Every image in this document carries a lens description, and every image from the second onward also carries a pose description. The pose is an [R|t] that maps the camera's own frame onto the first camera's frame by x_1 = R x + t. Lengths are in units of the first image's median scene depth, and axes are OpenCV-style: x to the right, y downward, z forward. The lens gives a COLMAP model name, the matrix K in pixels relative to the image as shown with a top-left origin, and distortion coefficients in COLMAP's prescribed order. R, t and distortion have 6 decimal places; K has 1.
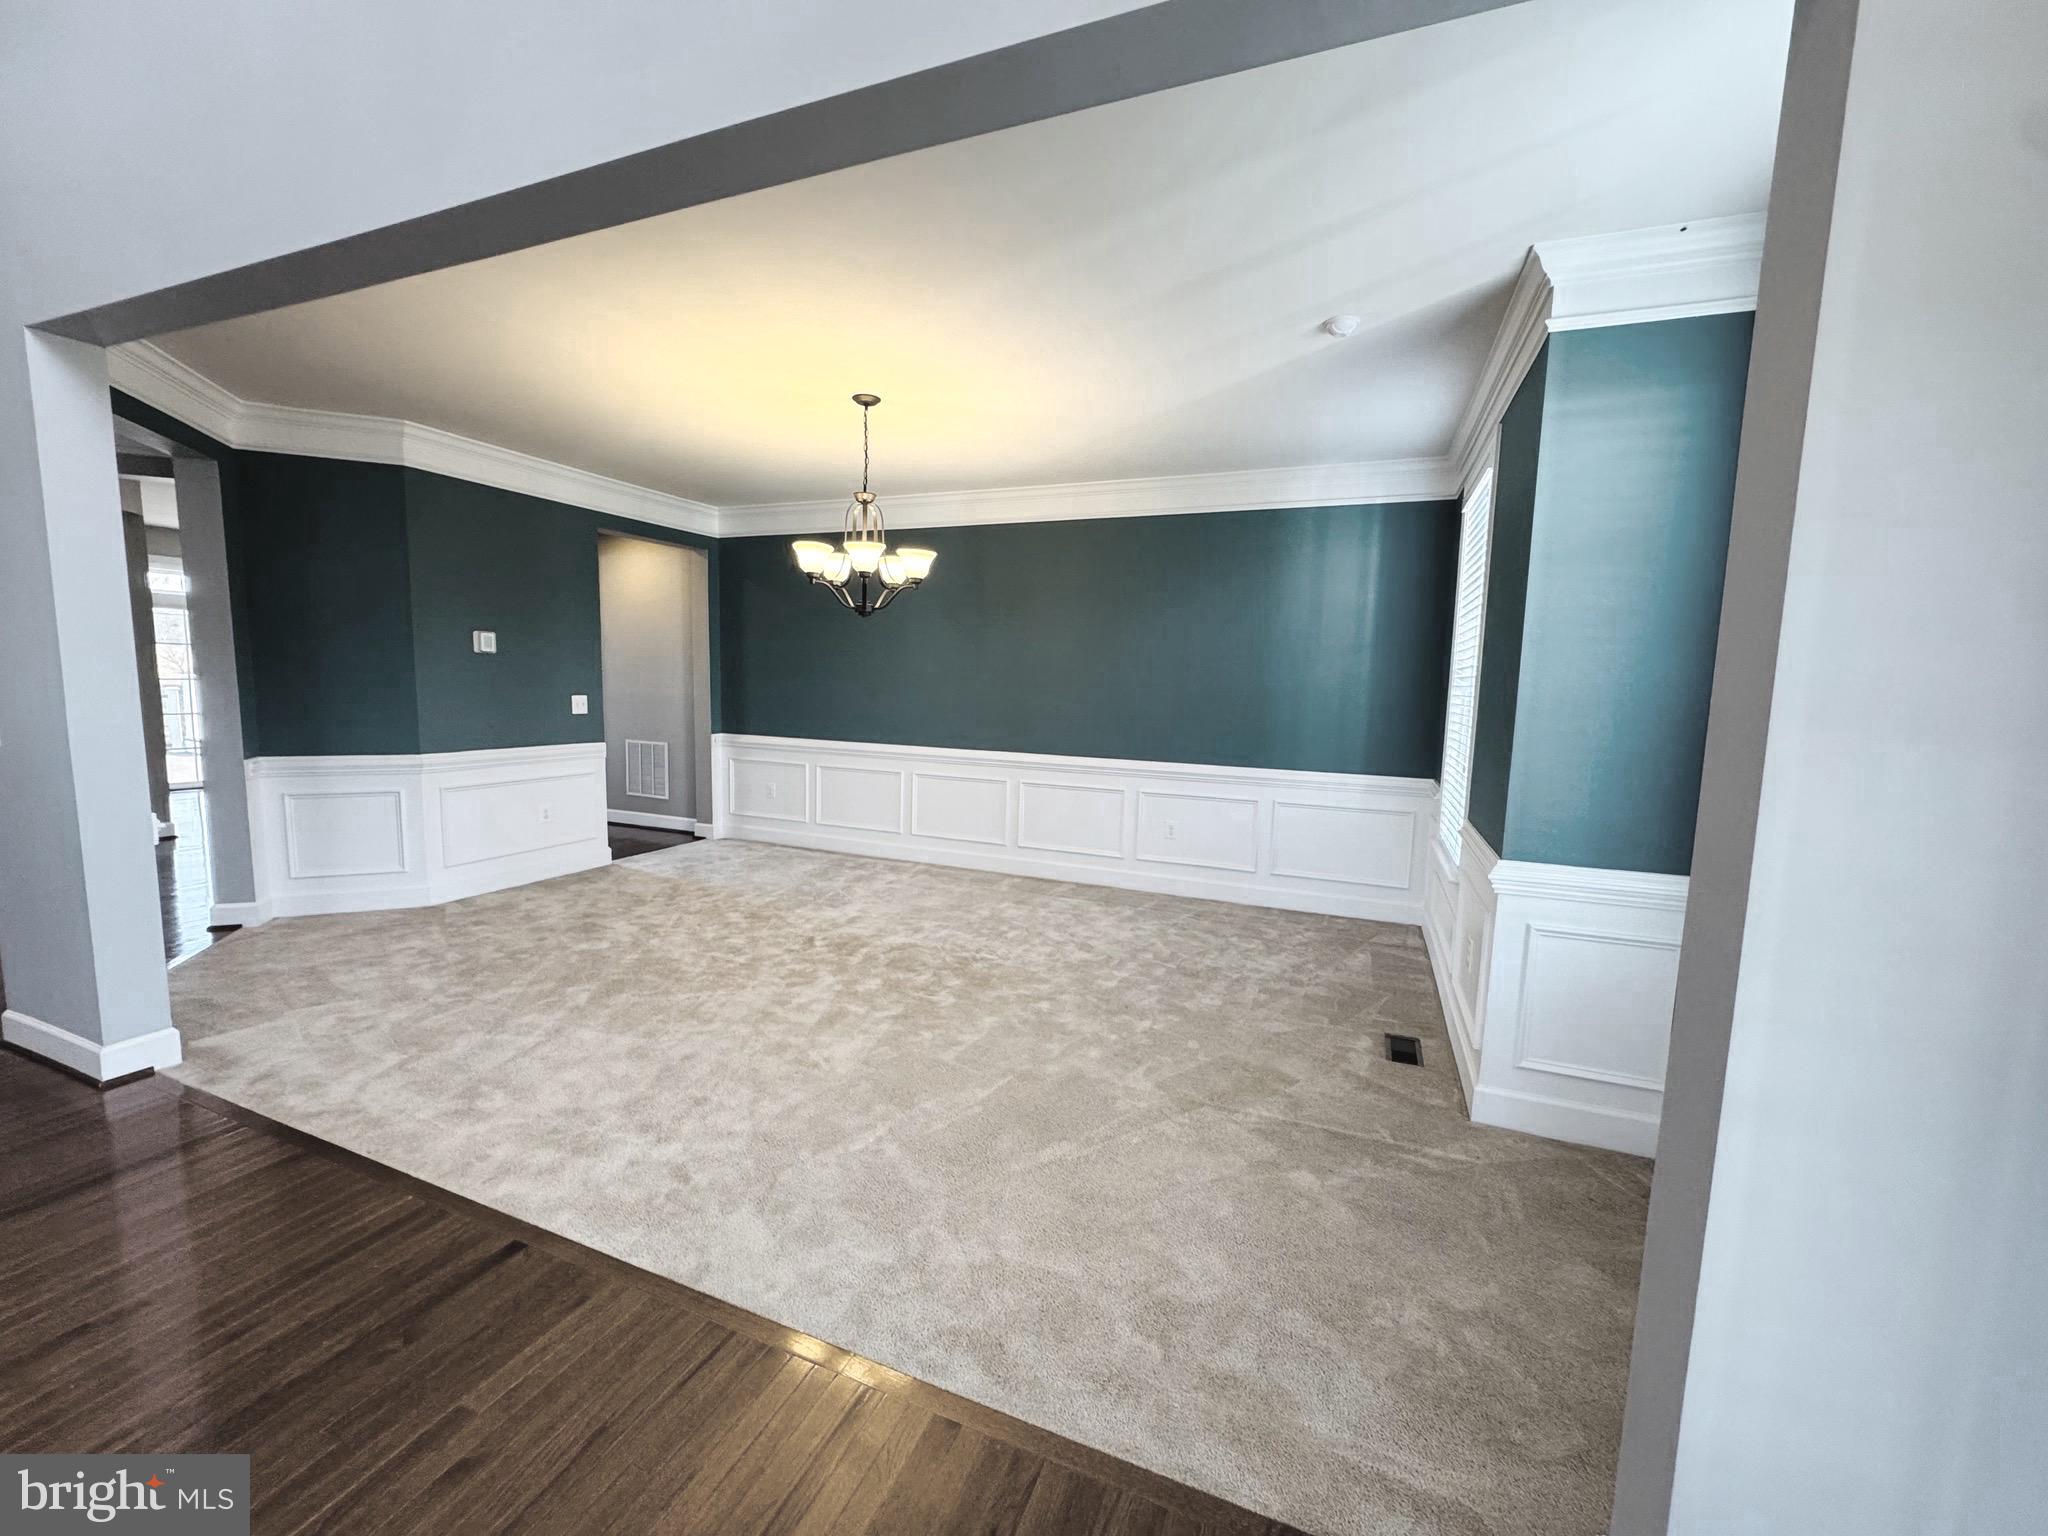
lens RADIAL K [[812.3, 0, 1025.1], [0, 812.3, 769.7], [0, 0, 1]] dist [-0.001699, 0.000261]
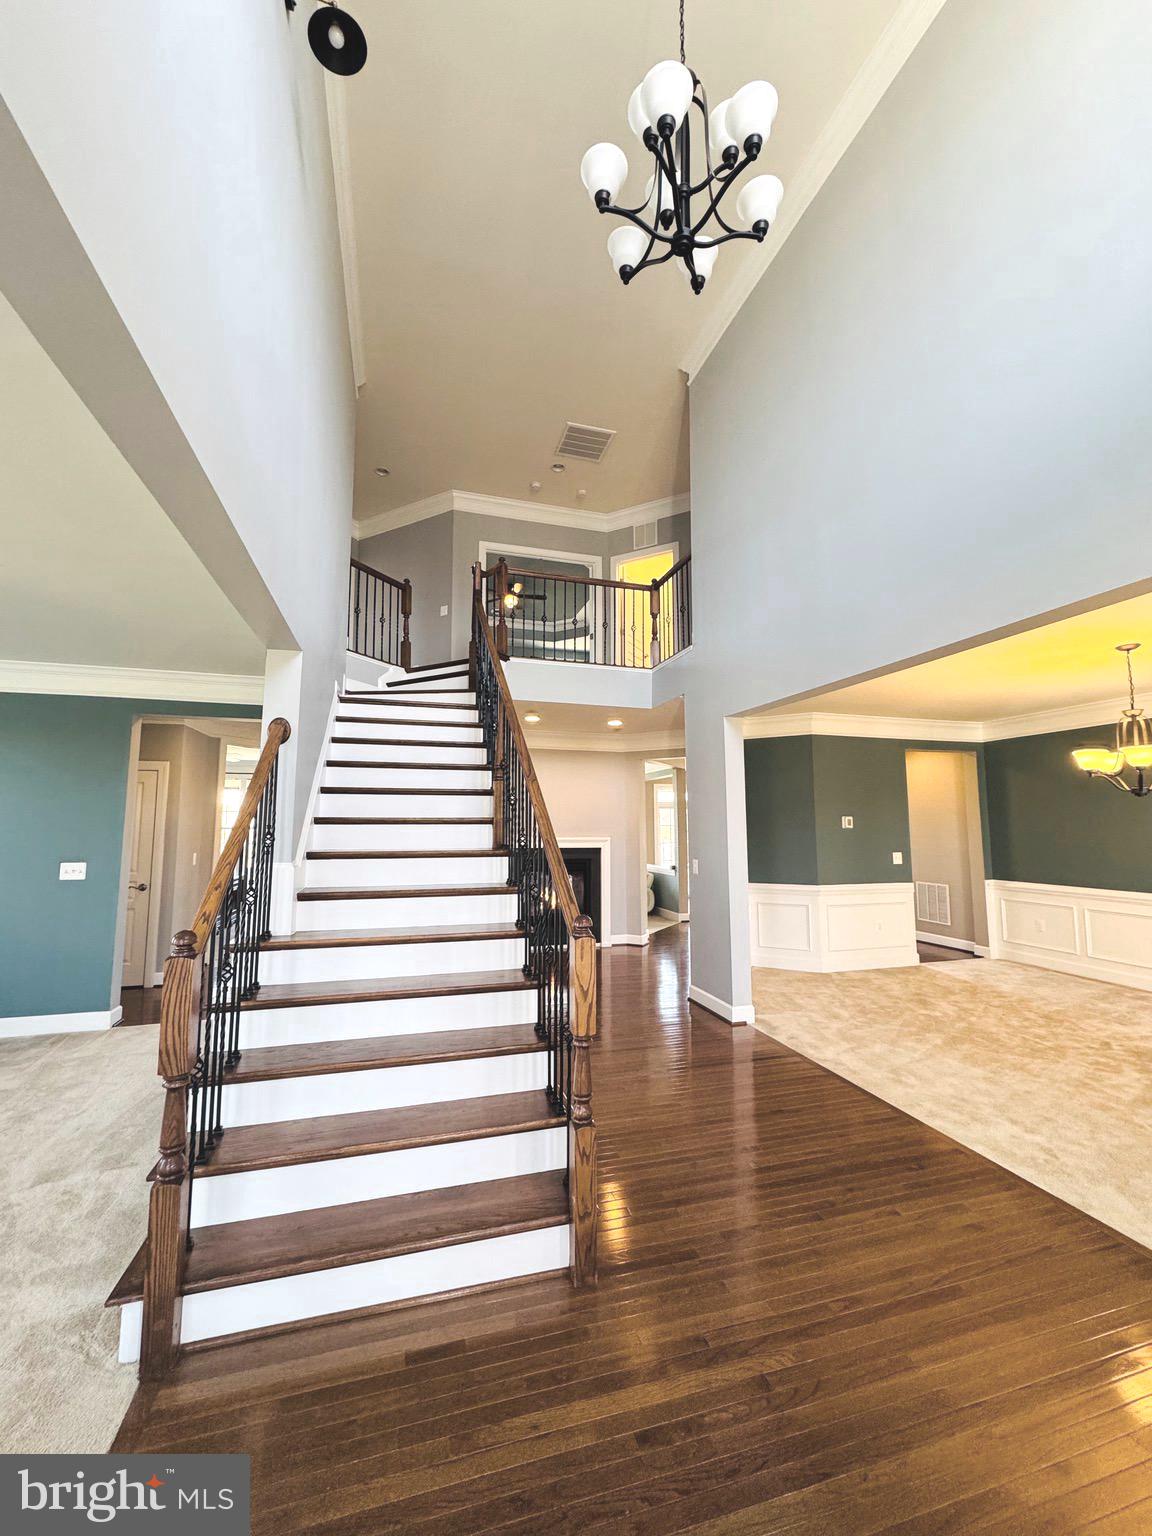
lens RADIAL K [[609.2, 0, 576.7], [0, 609.2, 767.1], [0, 0, 1]] dist [-0.001699, 0.000261]
pose [[0.625967, -0.105259, -0.772714, 0.003379], [-0.068904, 0.979509, -0.189247, 0.020790], [0.776800, 0.171705, 0.605887, -0.360415]]
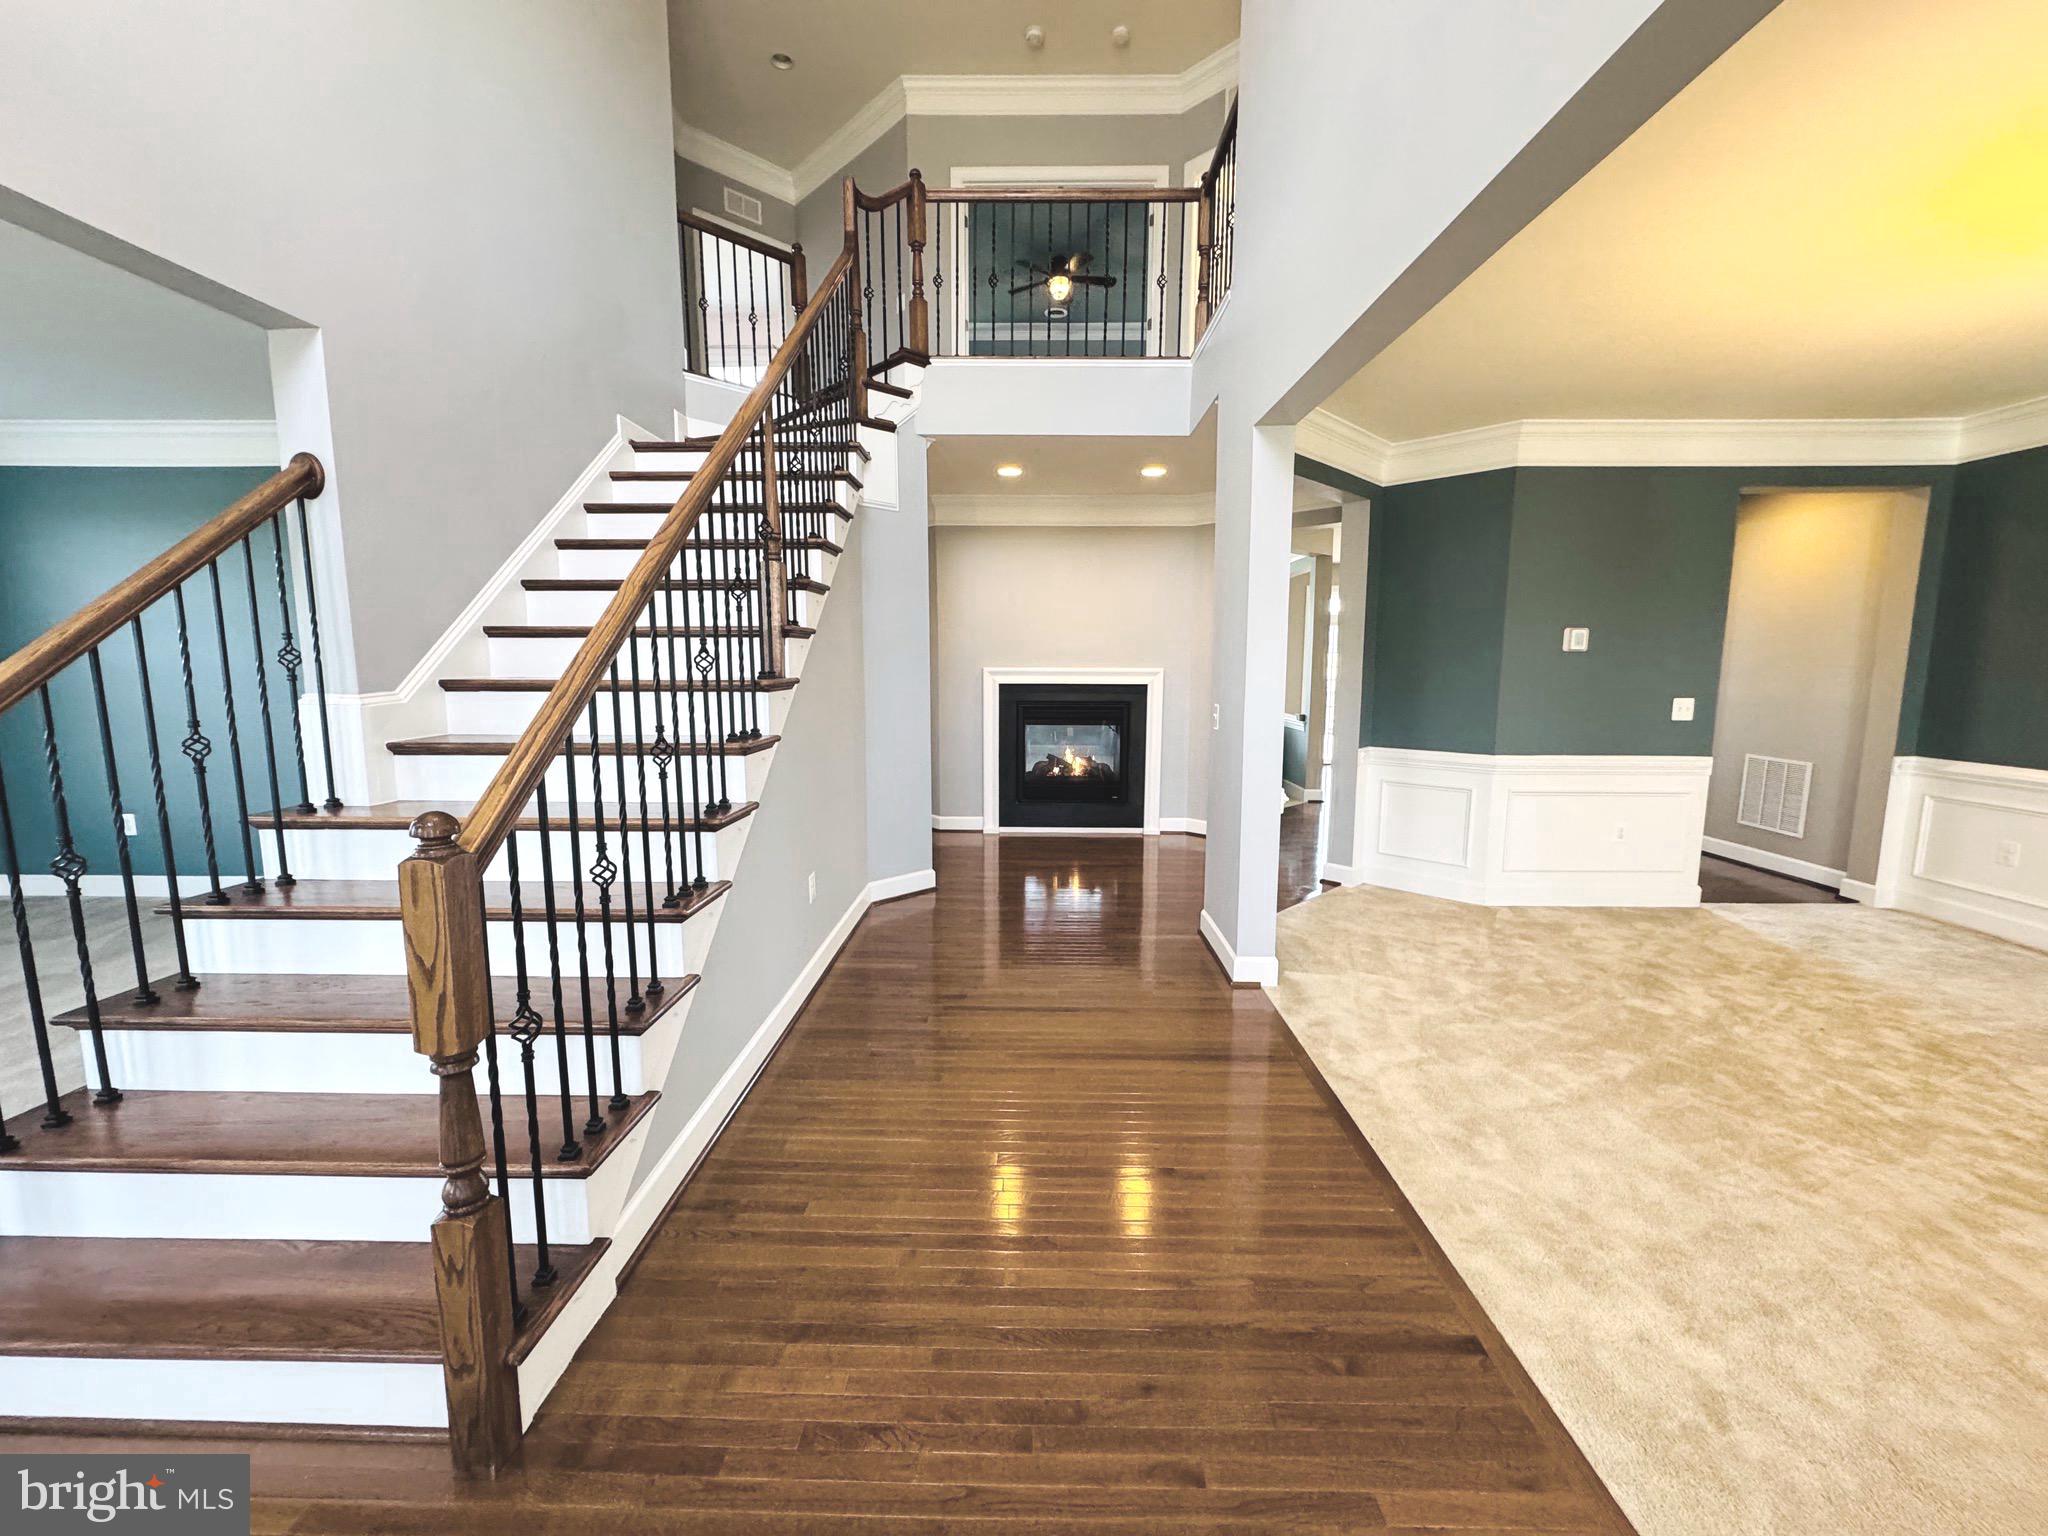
lens RADIAL K [[812.3, 0, 1022.3], [0, 812.3, 769.8], [0, 0, 1]] dist [-0.001699, 0.000261]
pose [[0.366793, 0.096488, -0.925285, -0.034332], [-0.093965, 0.993363, 0.066338, -0.015239], [0.925545, 0.062613, 0.373425, 0.101533]]
